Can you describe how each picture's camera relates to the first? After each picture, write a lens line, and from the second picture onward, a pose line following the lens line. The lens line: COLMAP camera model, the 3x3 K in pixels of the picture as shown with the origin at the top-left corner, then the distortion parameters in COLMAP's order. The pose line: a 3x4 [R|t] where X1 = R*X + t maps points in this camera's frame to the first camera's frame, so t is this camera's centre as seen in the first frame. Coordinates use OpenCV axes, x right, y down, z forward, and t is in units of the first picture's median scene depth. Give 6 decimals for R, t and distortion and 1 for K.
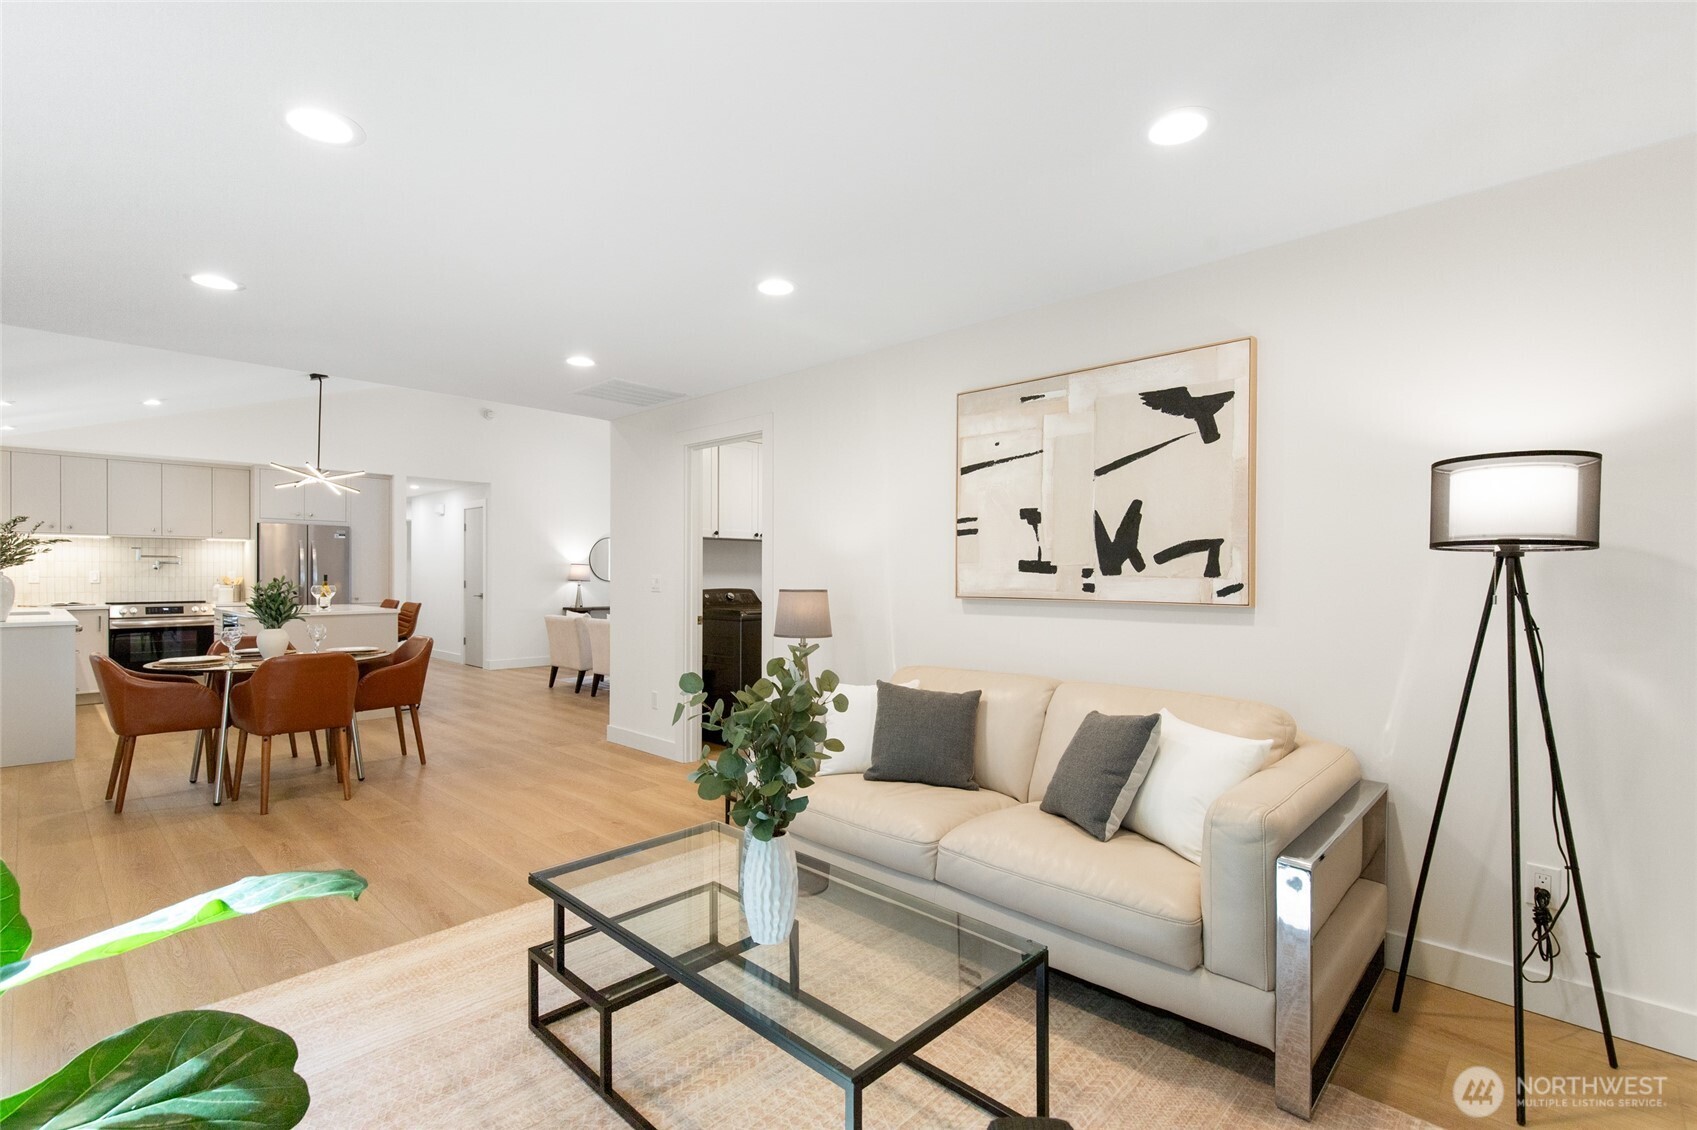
lens RADIAL K [[767.1, 0, 853.7], [0, 767.1, 576.5], [0, 0, 1]] dist [0.010026, -0.002143]
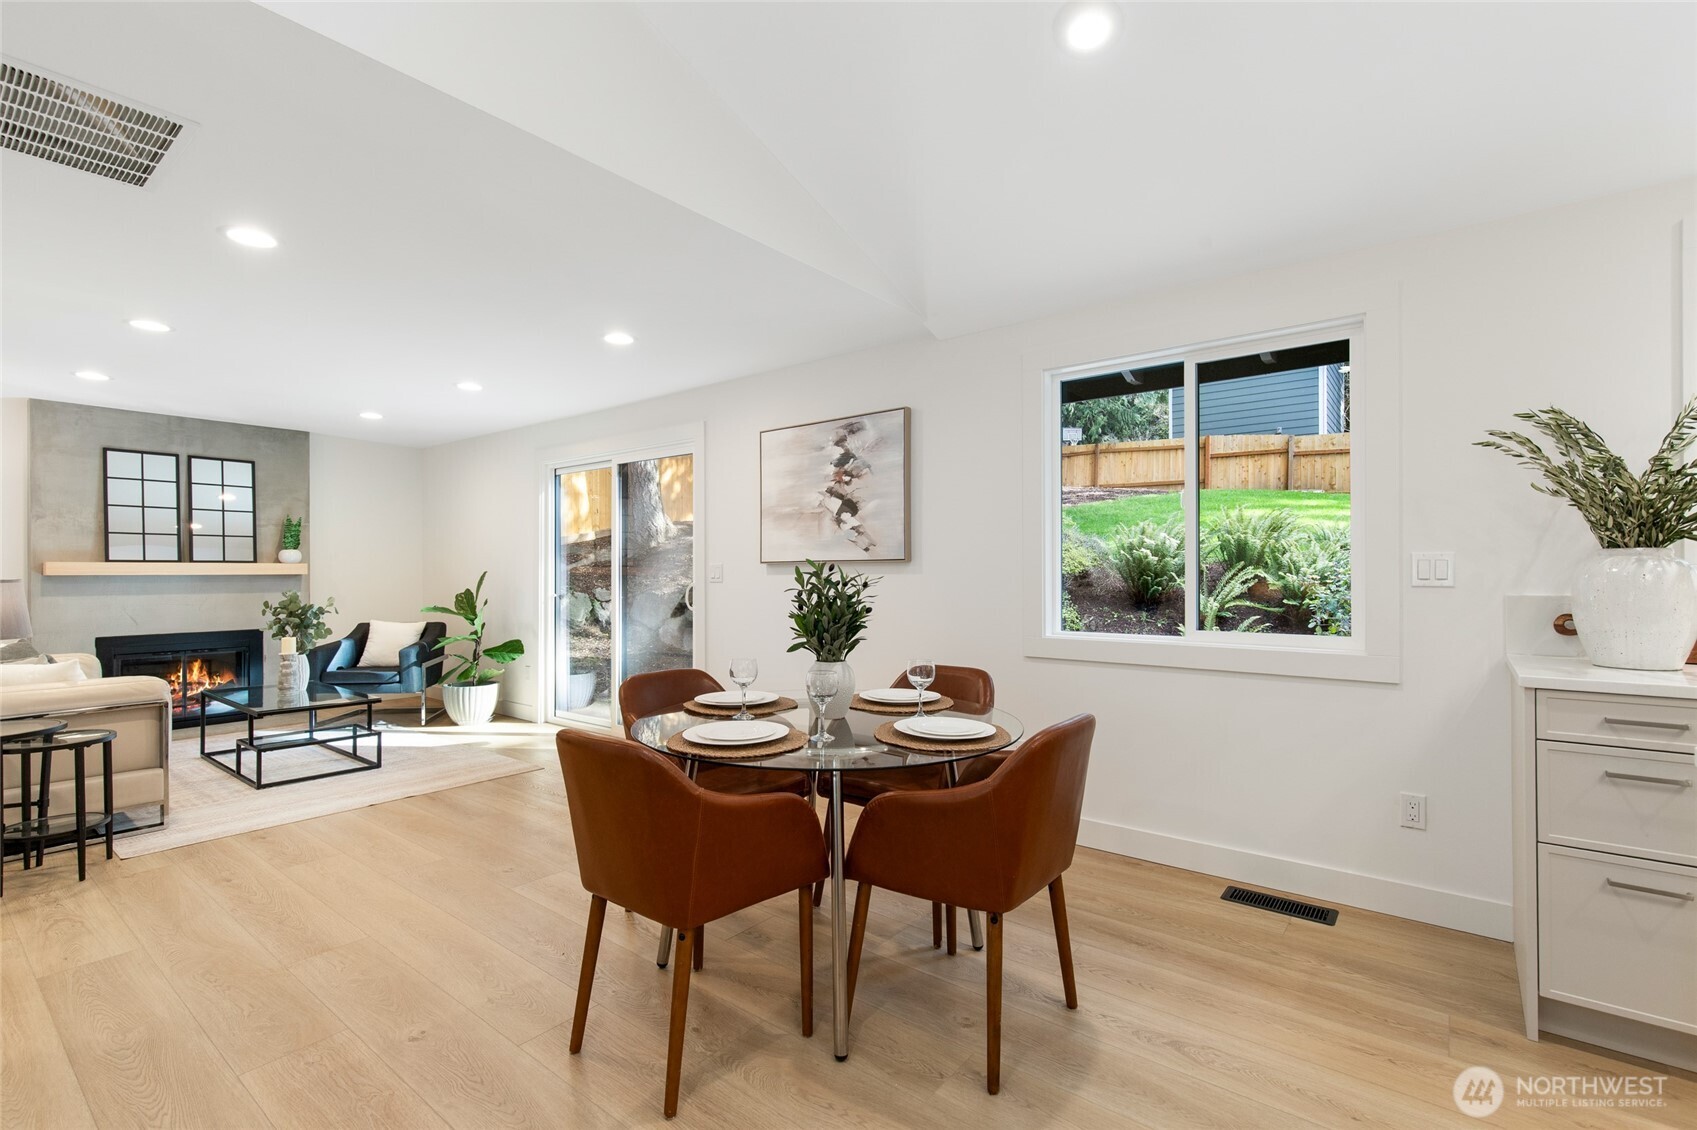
lens RADIAL K [[767.1, 0, 855.9], [0, 767.1, 570.0], [0, 0, 1]] dist [0.010026, -0.002143]
pose [[-0.996220, -0.000188, -0.086868, -0.436030], [-0.000269, 1.000000, 0.000924, 0.003397], [0.086868, 0.000944, -0.996219, 0.913583]]
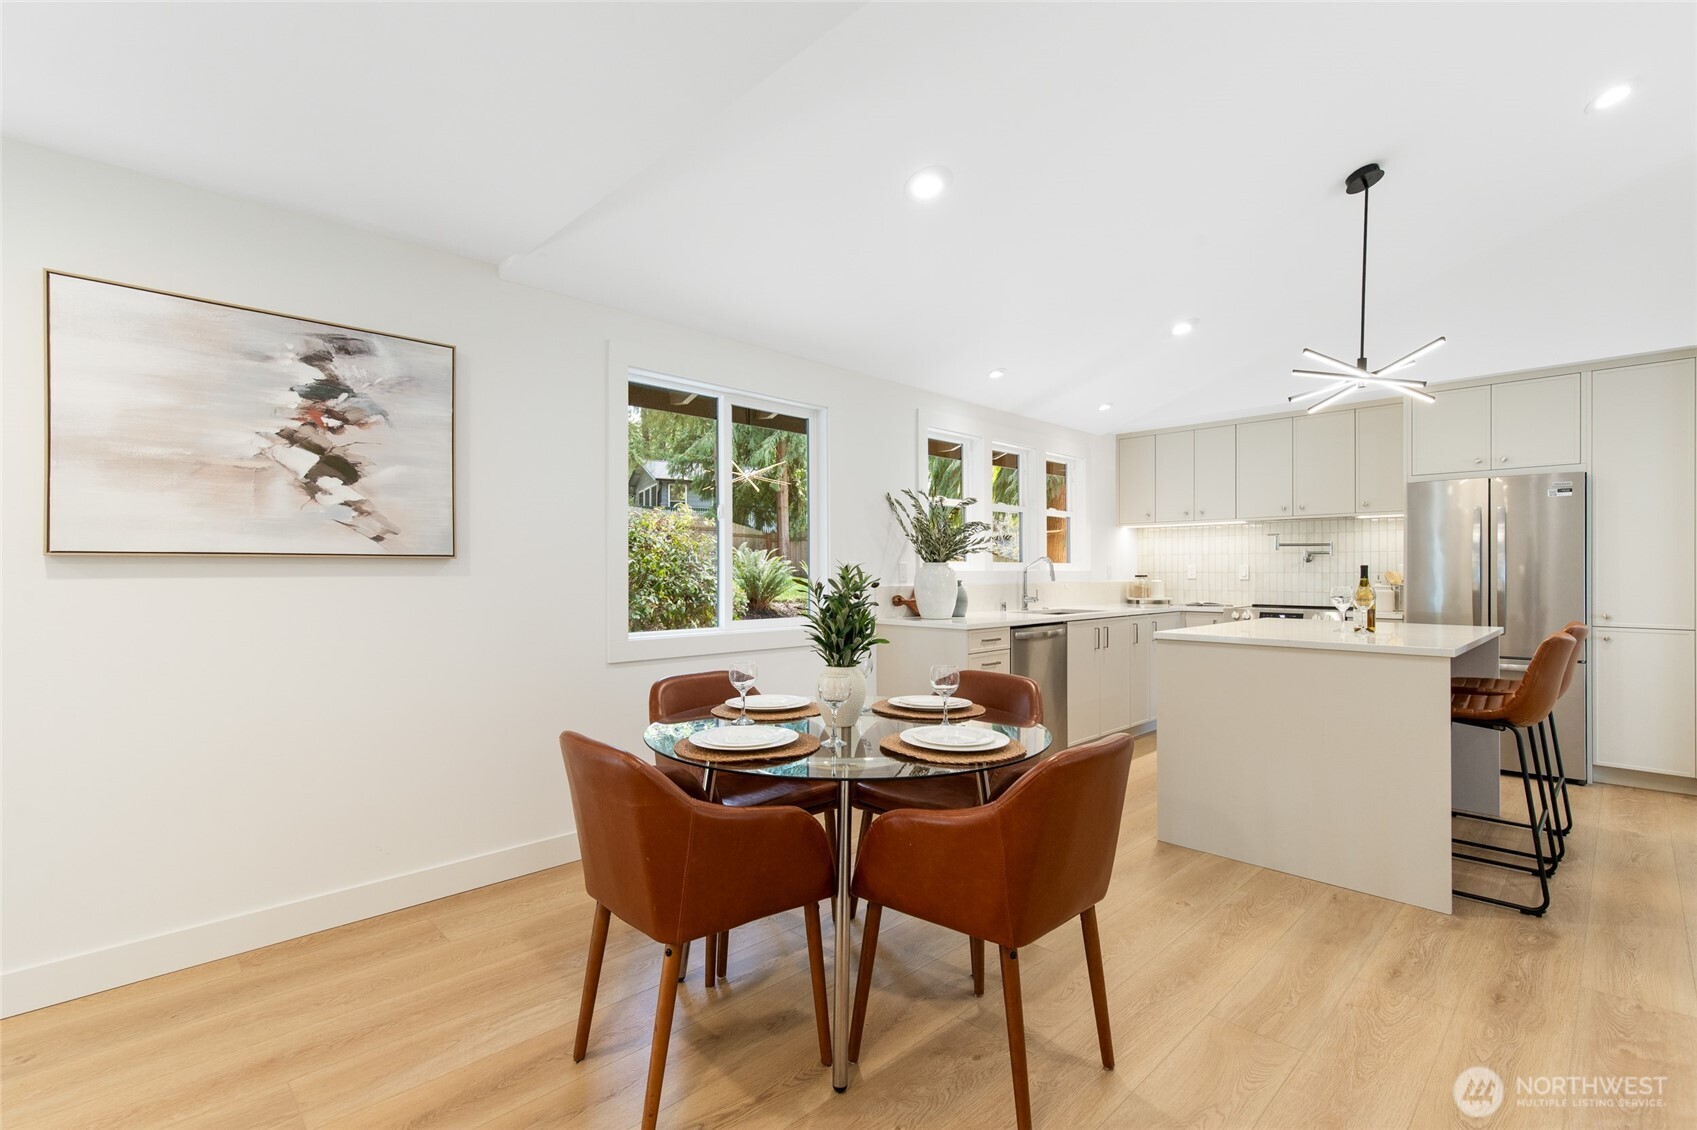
lens RADIAL K [[767.1, 0, 842.1], [0, 767.1, 565.0], [0, 0, 1]] dist [0.010026, -0.002143]
pose [[-0.043979, -0.011805, -0.998963, -0.152771], [-0.005082, 0.999920, -0.011592, 0.004569], [0.999020, 0.004567, -0.044036, 0.614536]]
